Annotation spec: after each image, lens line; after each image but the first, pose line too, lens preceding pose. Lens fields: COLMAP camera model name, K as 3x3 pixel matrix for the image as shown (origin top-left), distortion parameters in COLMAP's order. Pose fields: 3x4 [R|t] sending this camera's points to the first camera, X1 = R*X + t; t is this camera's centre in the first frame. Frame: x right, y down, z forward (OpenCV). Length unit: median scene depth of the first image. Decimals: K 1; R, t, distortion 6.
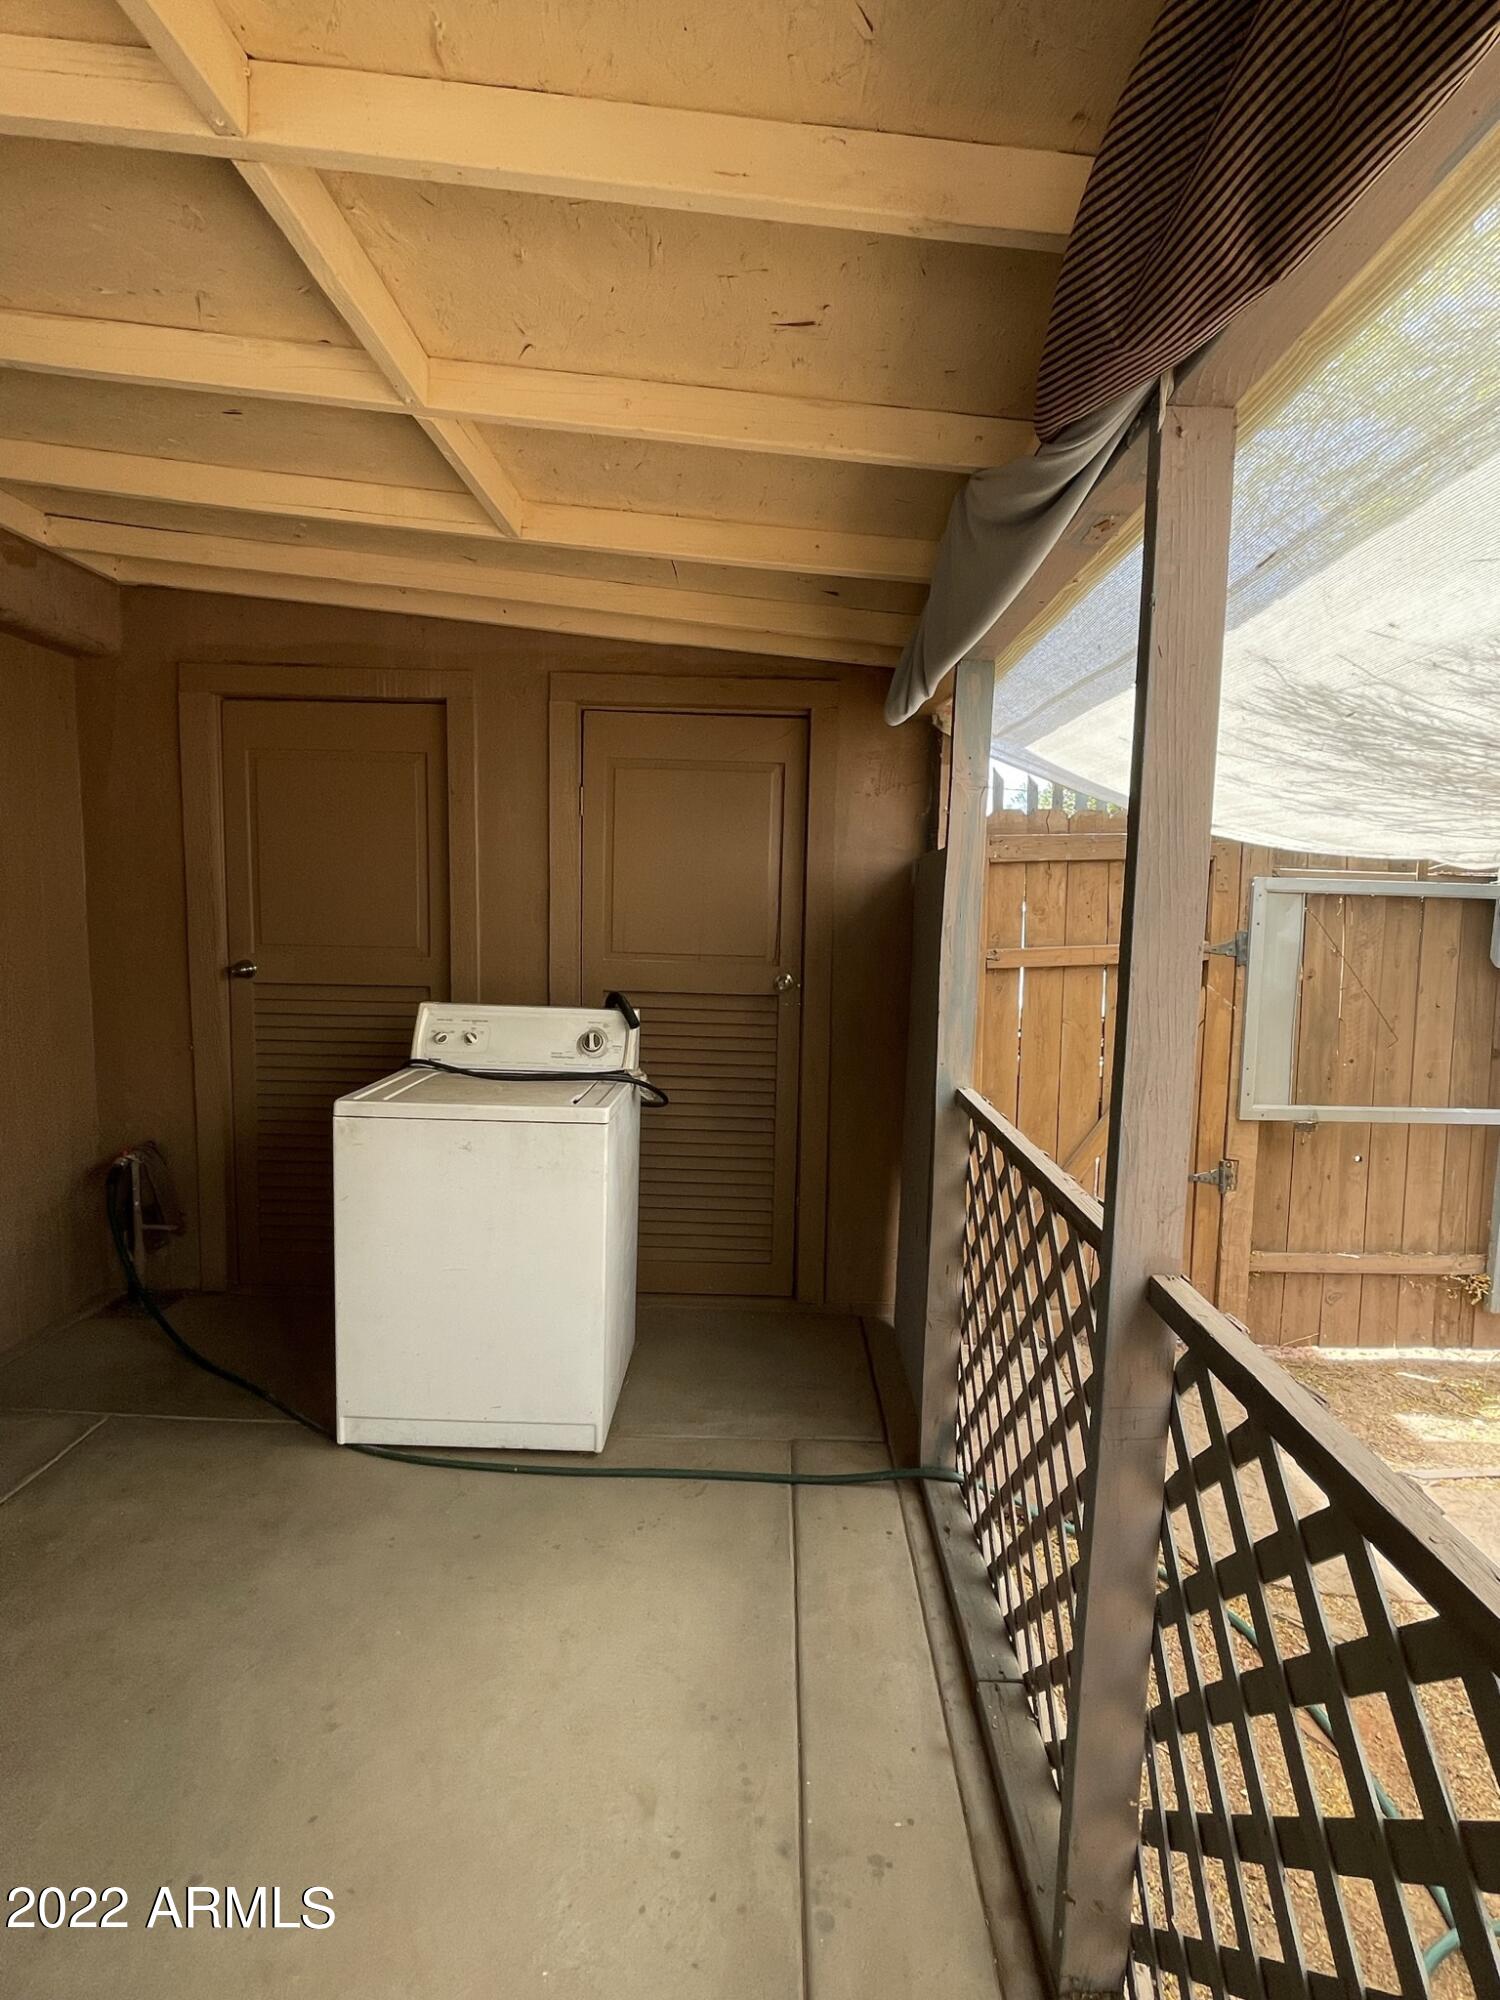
lens RADIAL K [[1002.3, 0, 750.0], [0, 1002.3, 1000.0], [0, 0, 1]] dist [-0.000646, -0.000130]
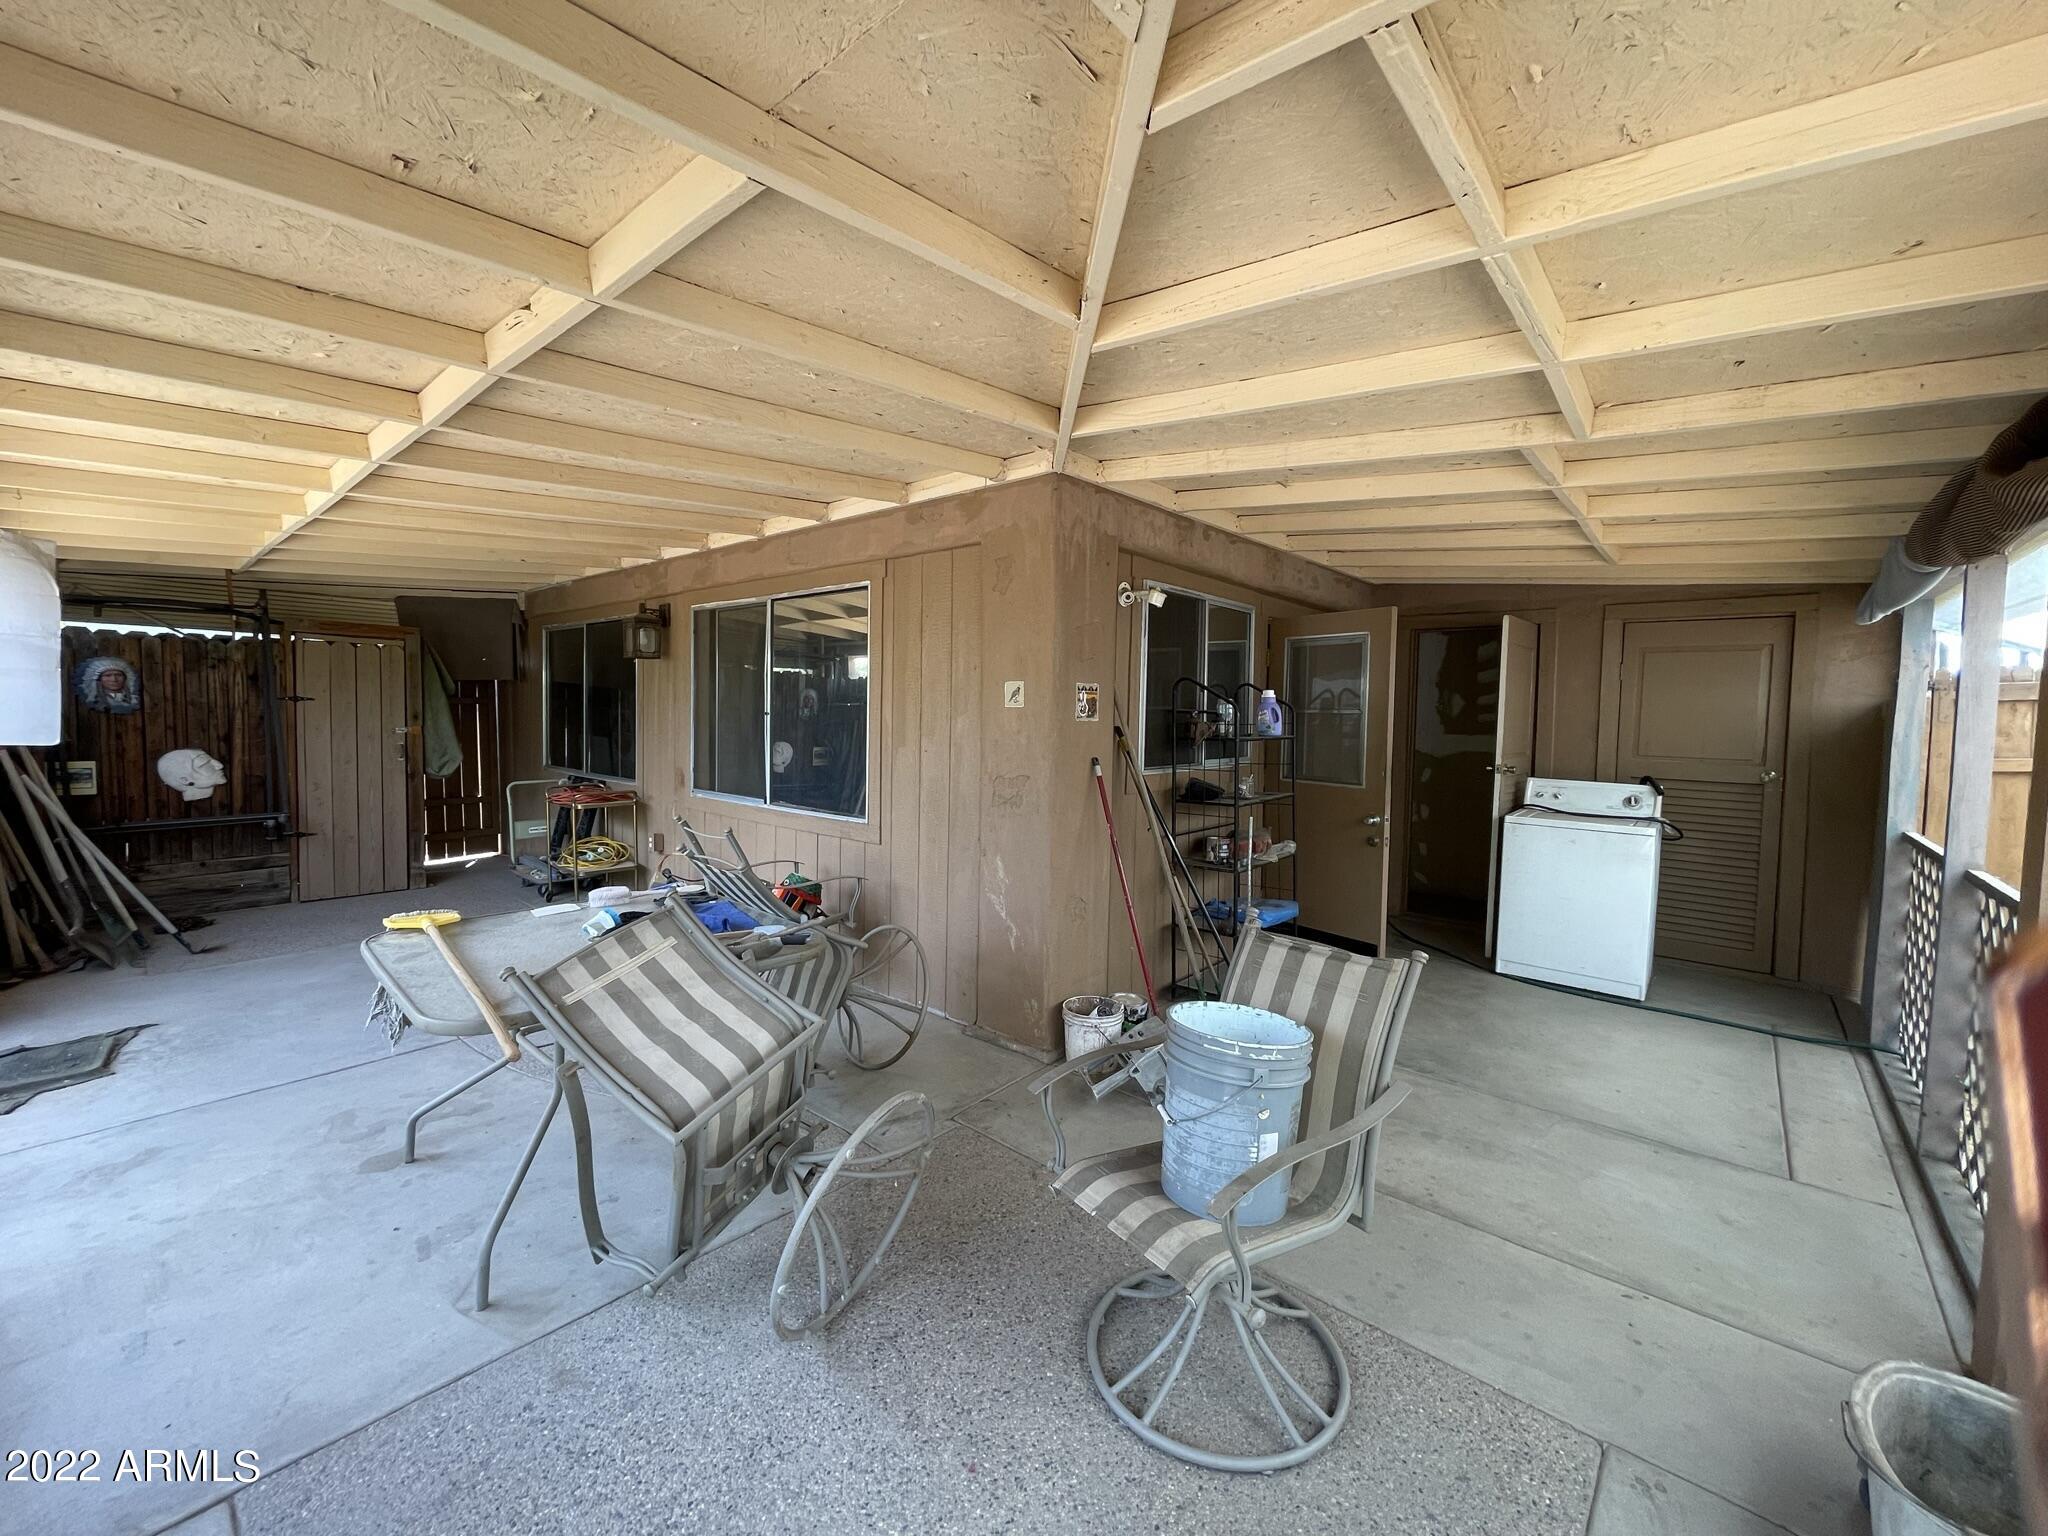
lens RADIAL K [[830.8, 0, 1023.7], [0, 830.8, 760.7], [0, 0, 1]] dist [0.000783, 0.000095]
pose [[0.775830, 0.021580, -0.630573, -0.068674], [-0.056711, 0.997755, -0.035628, 0.094366], [0.628389, 0.063401, 0.775311, -1.019212]]
